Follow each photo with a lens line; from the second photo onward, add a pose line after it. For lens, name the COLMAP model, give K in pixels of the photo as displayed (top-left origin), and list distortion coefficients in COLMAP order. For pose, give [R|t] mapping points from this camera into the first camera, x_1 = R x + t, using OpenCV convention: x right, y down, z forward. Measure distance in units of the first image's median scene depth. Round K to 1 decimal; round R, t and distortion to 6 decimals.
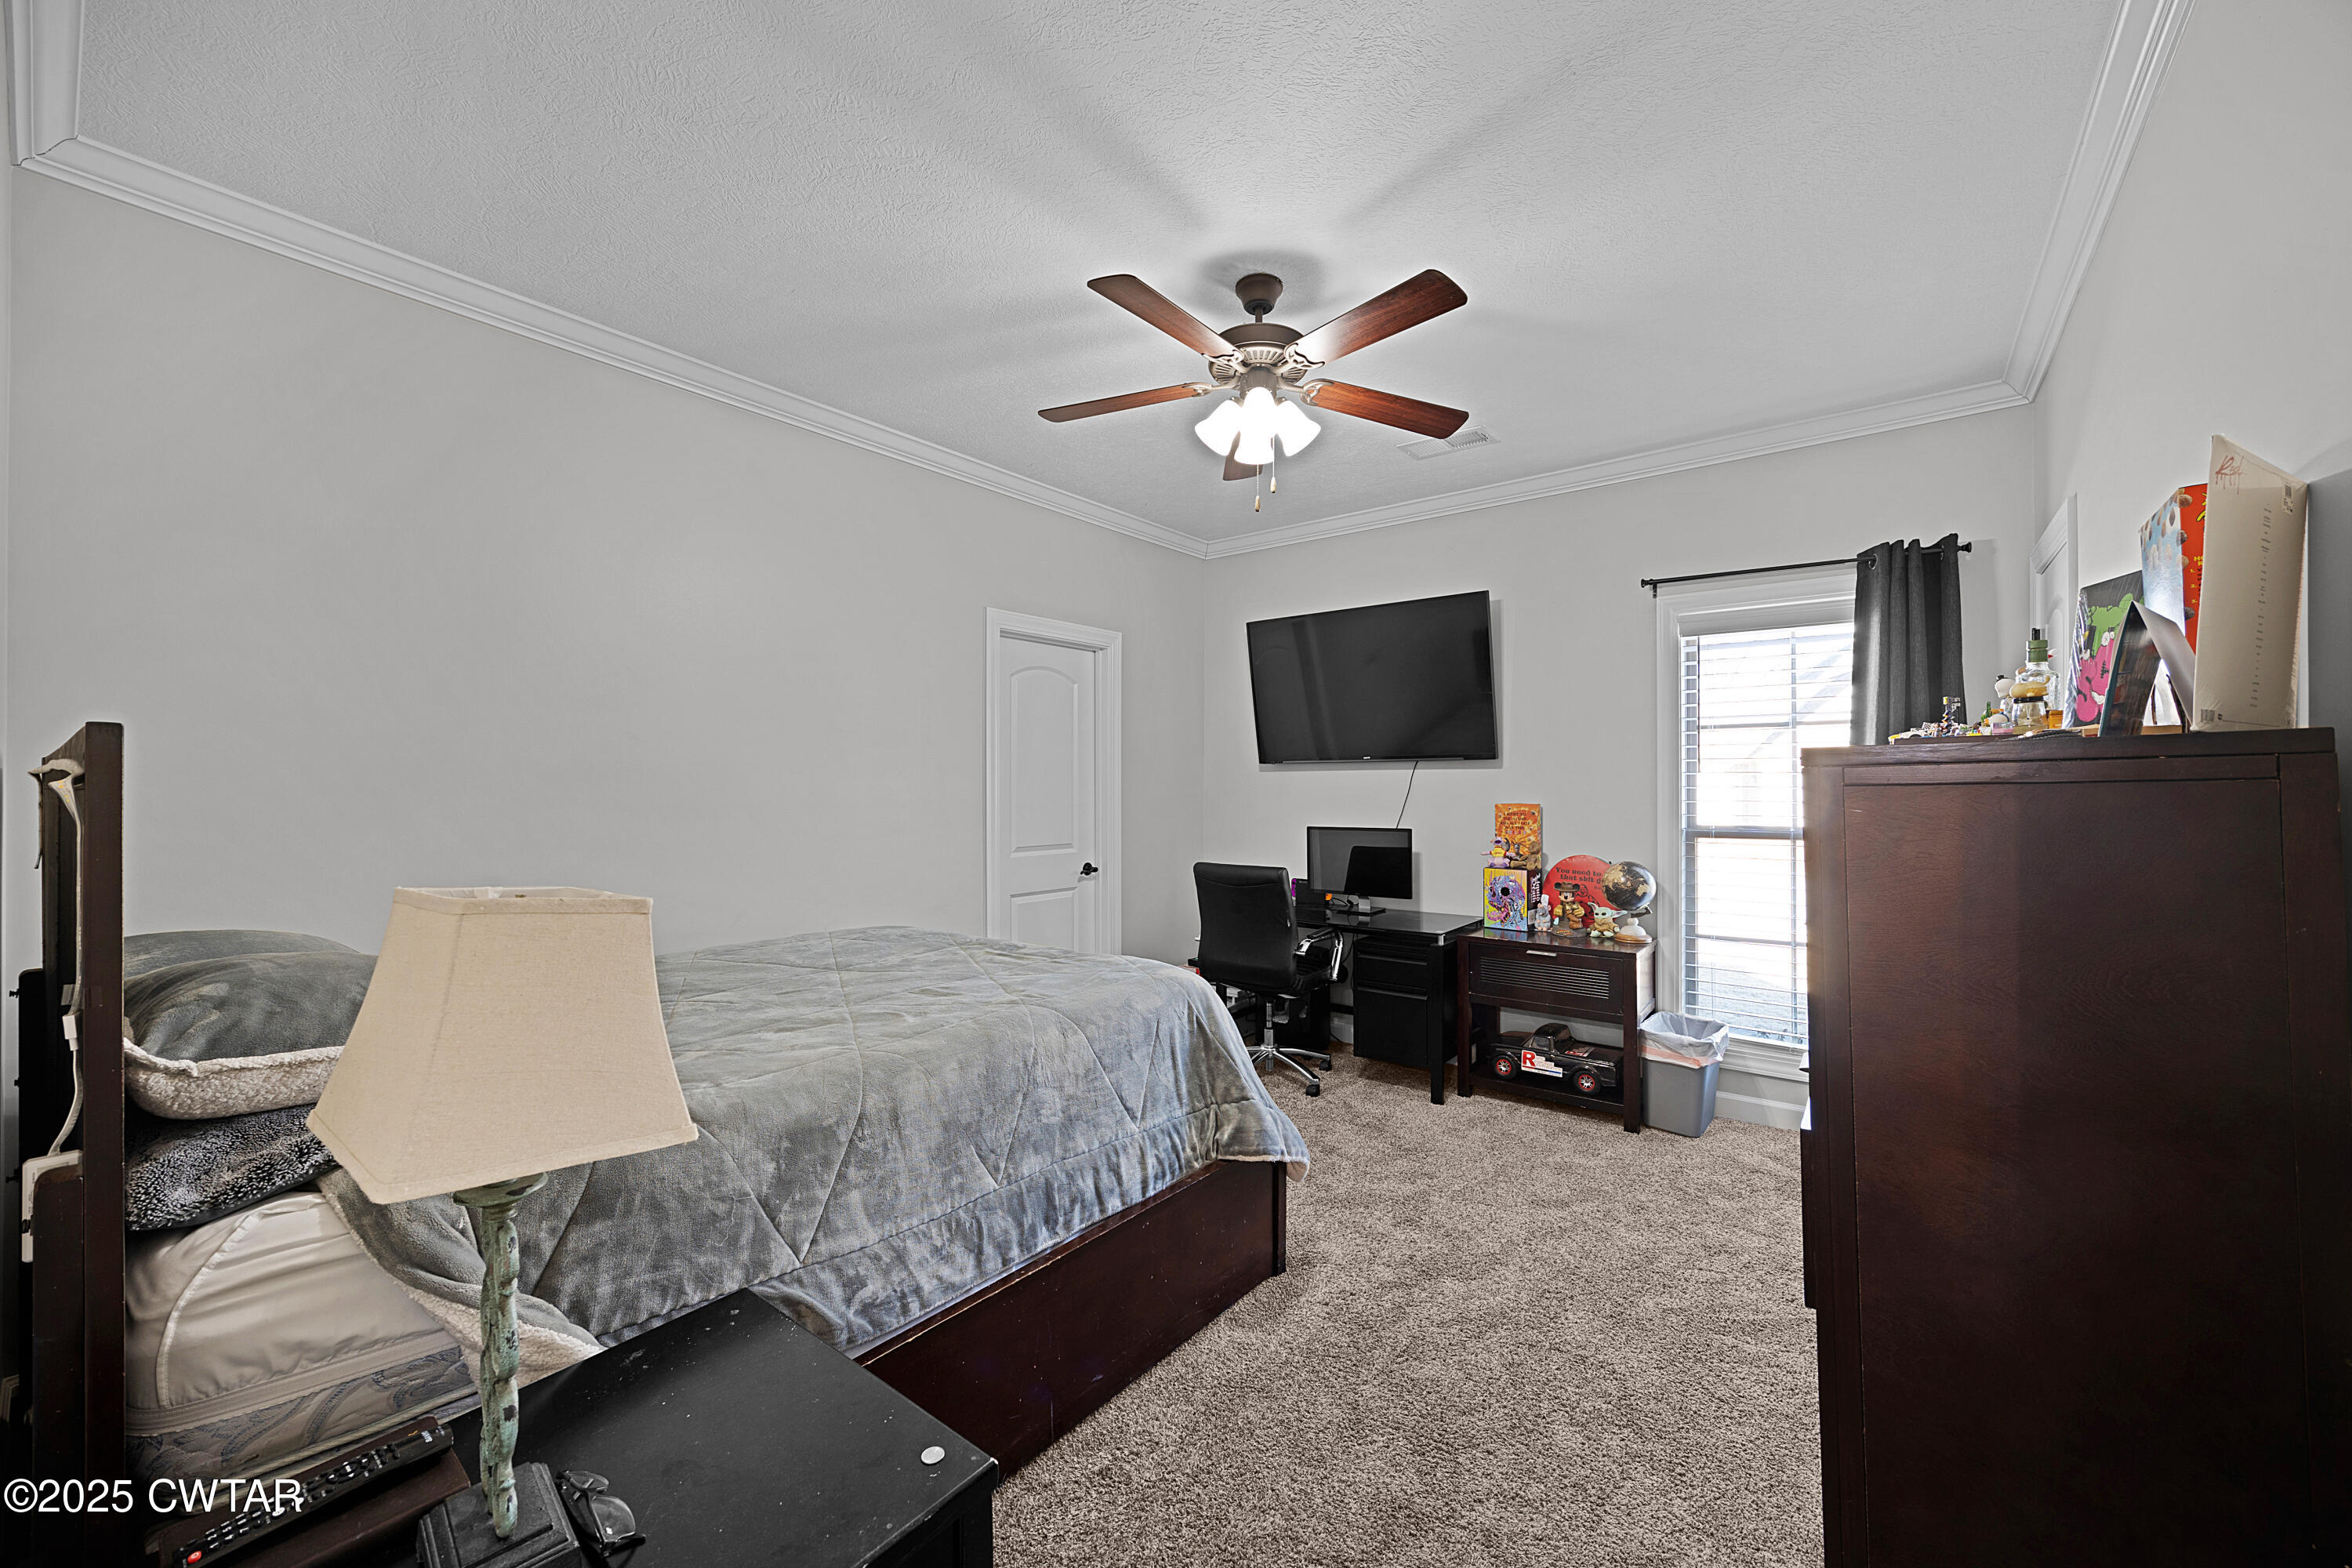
lens RADIAL K [[911.7, 0, 1168.9], [0, 911.7, 784.4], [0, 0, 1]] dist [0.002063, 0.000126]
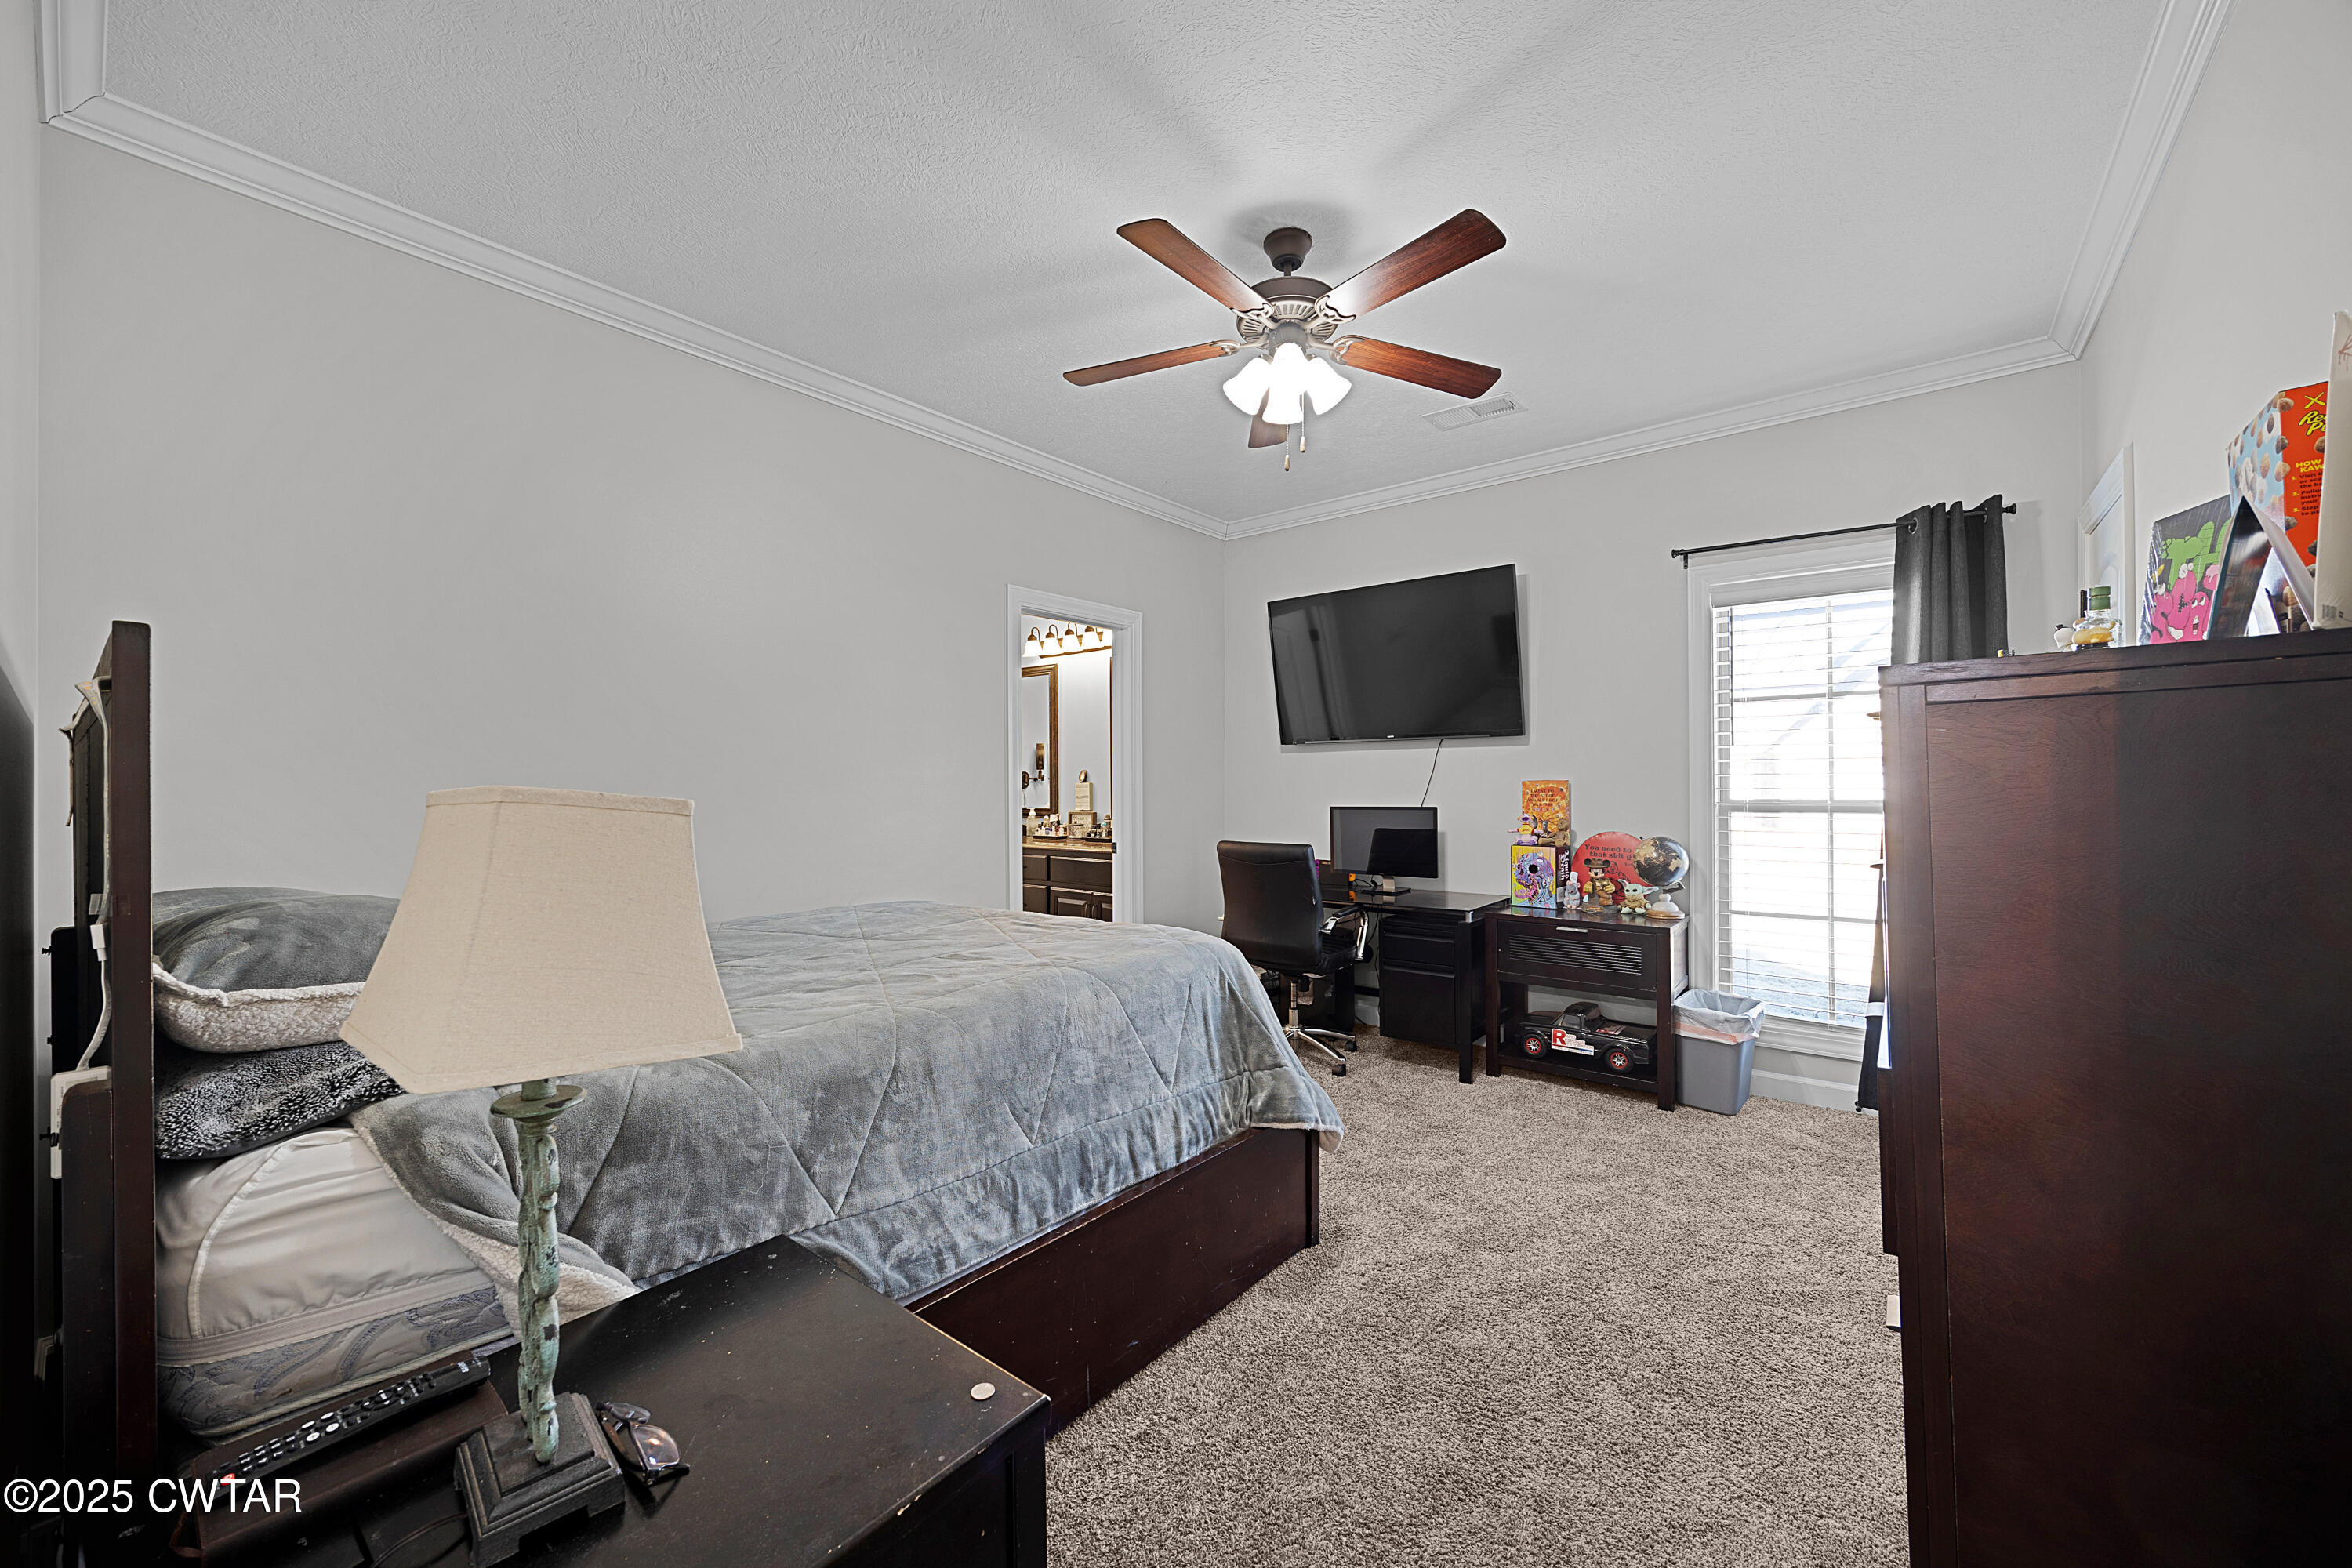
lens RADIAL K [[911.7, 0, 1171.5], [0, 911.7, 779.0], [0, 0, 1]] dist [0.002063, 0.000126]
pose [[0.999898, -0.004487, -0.013565, -0.021500], [0.004492, 0.999990, 0.000331, 0.044163], [0.013563, -0.000392, 0.999908, 0.020007]]
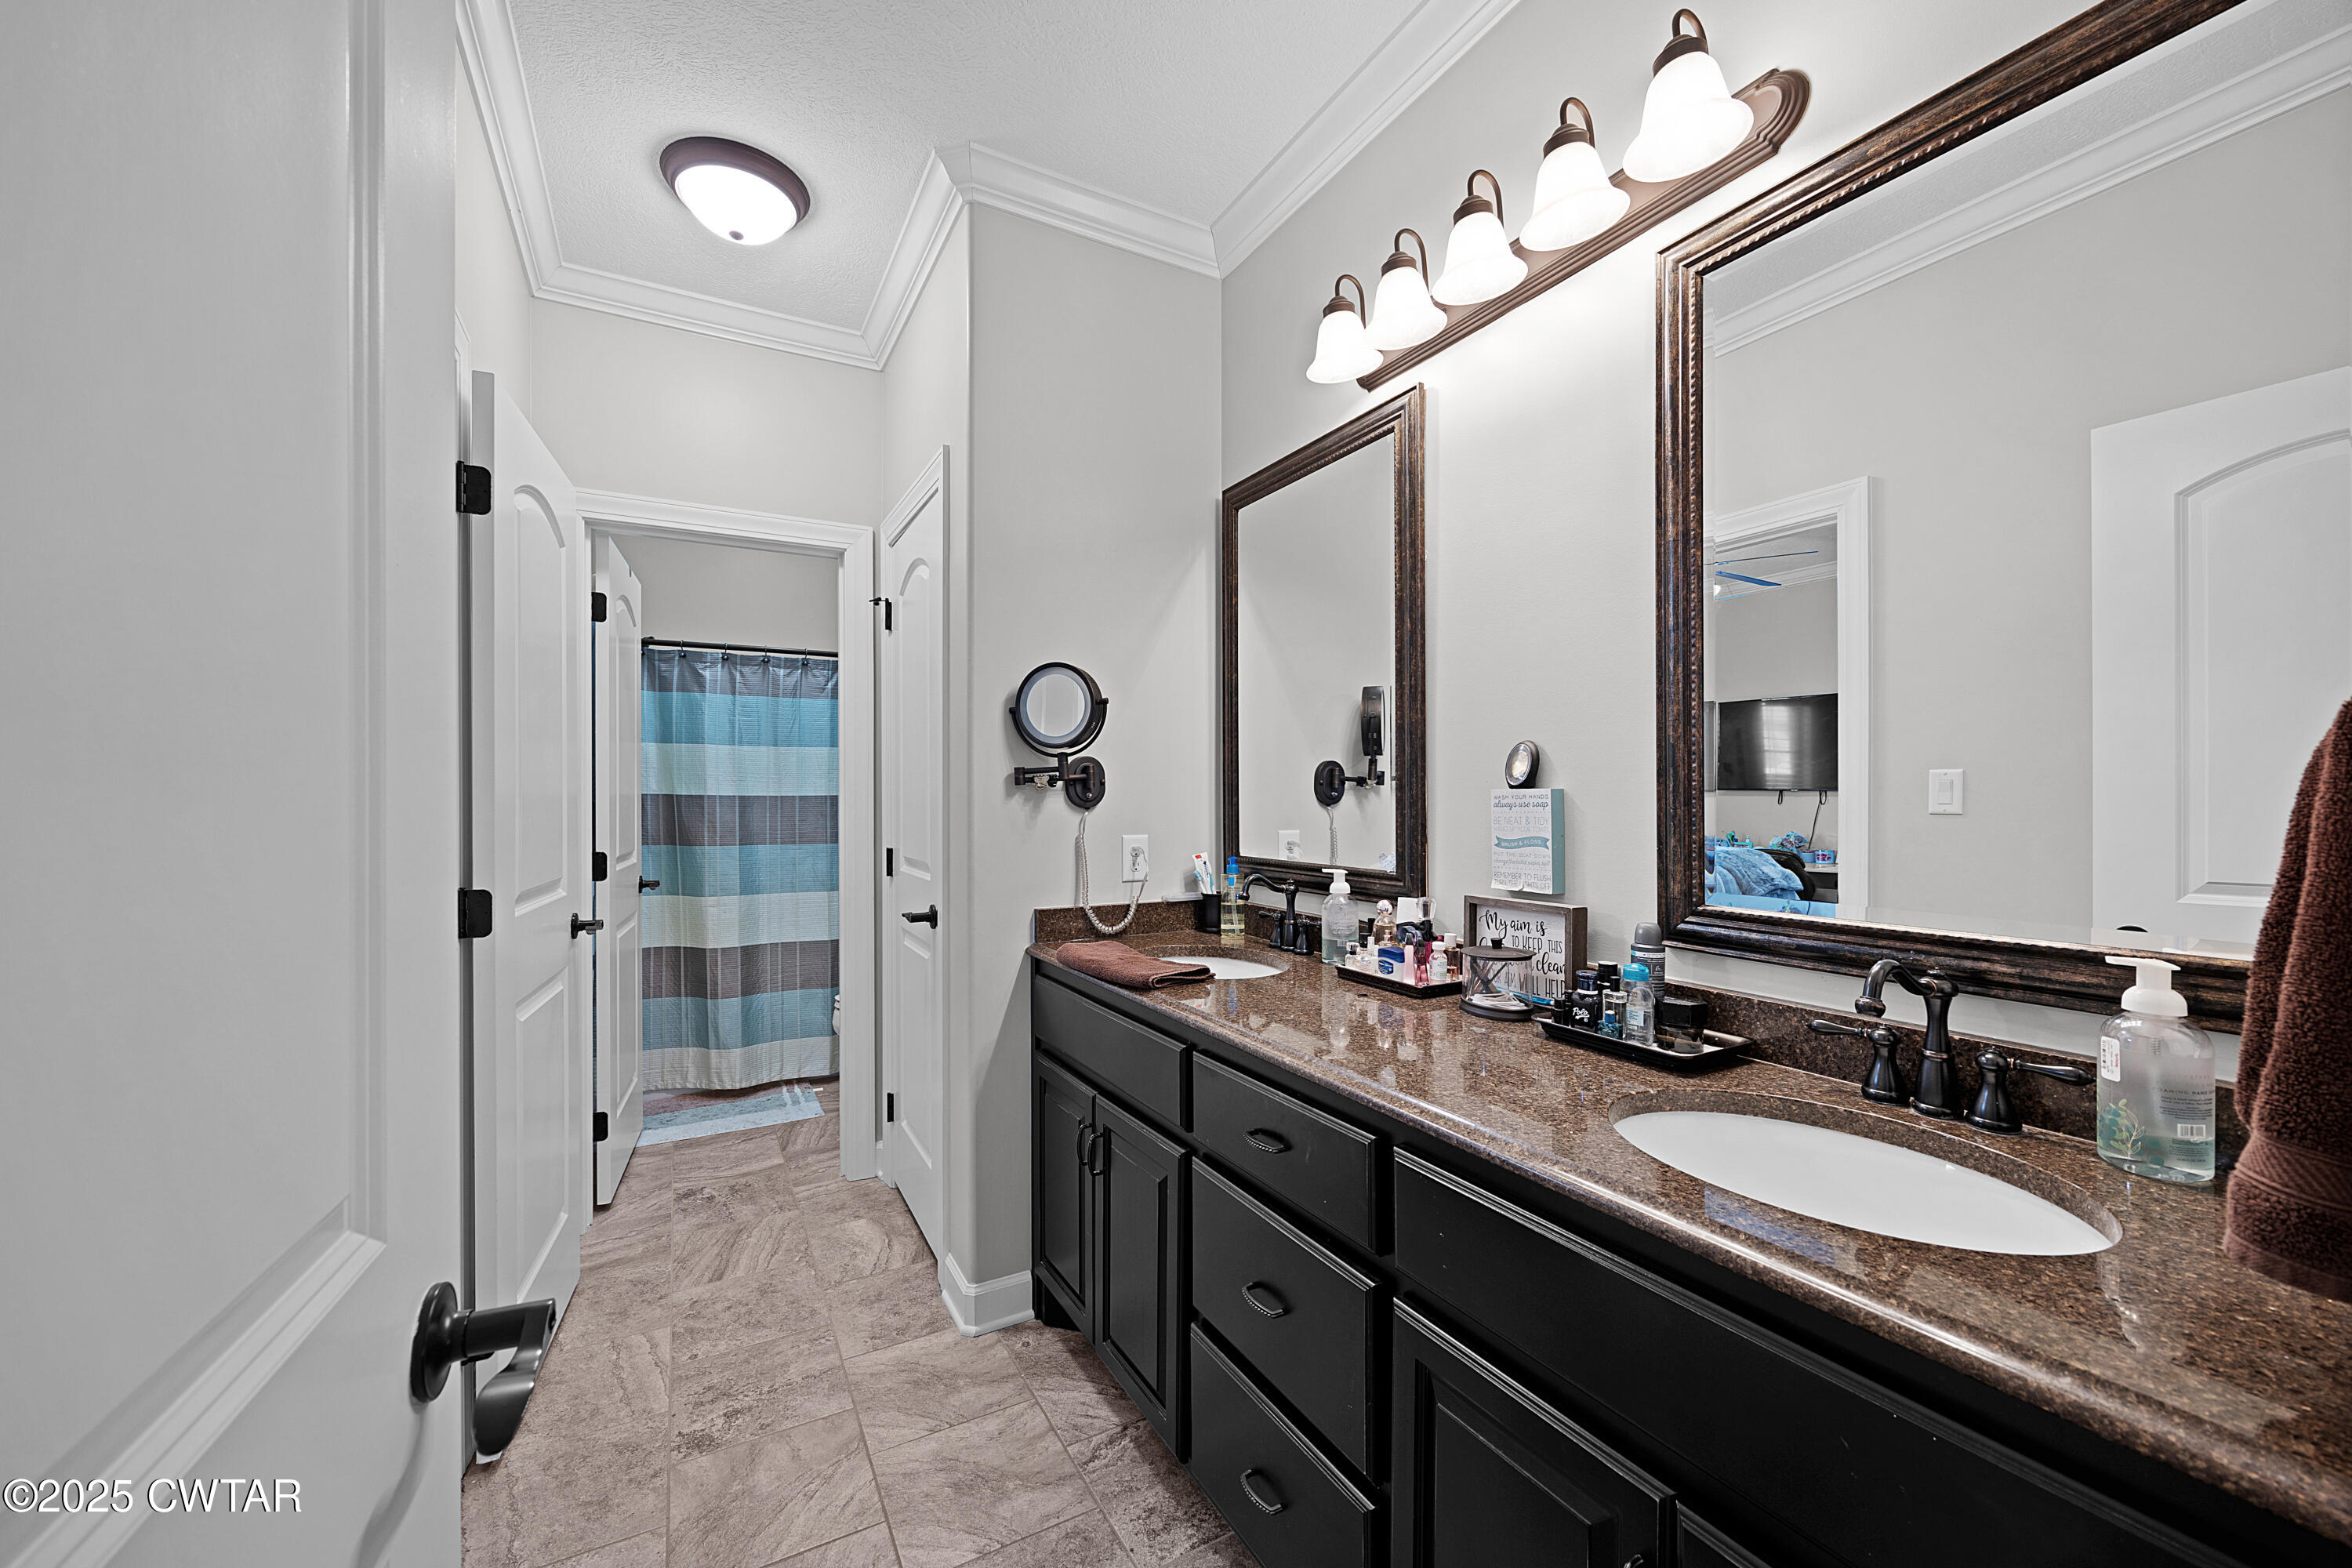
lens RADIAL K [[911.7, 0, 1169.0], [0, 911.7, 790.5], [0, 0, 1]] dist [0.002063, 0.000126]
pose [[0.921103, -0.003726, -0.389301, -0.184026], [0.004098, 0.999992, 0.000127, 0.050064], [0.389297, -0.001713, 0.921111, 1.154895]]
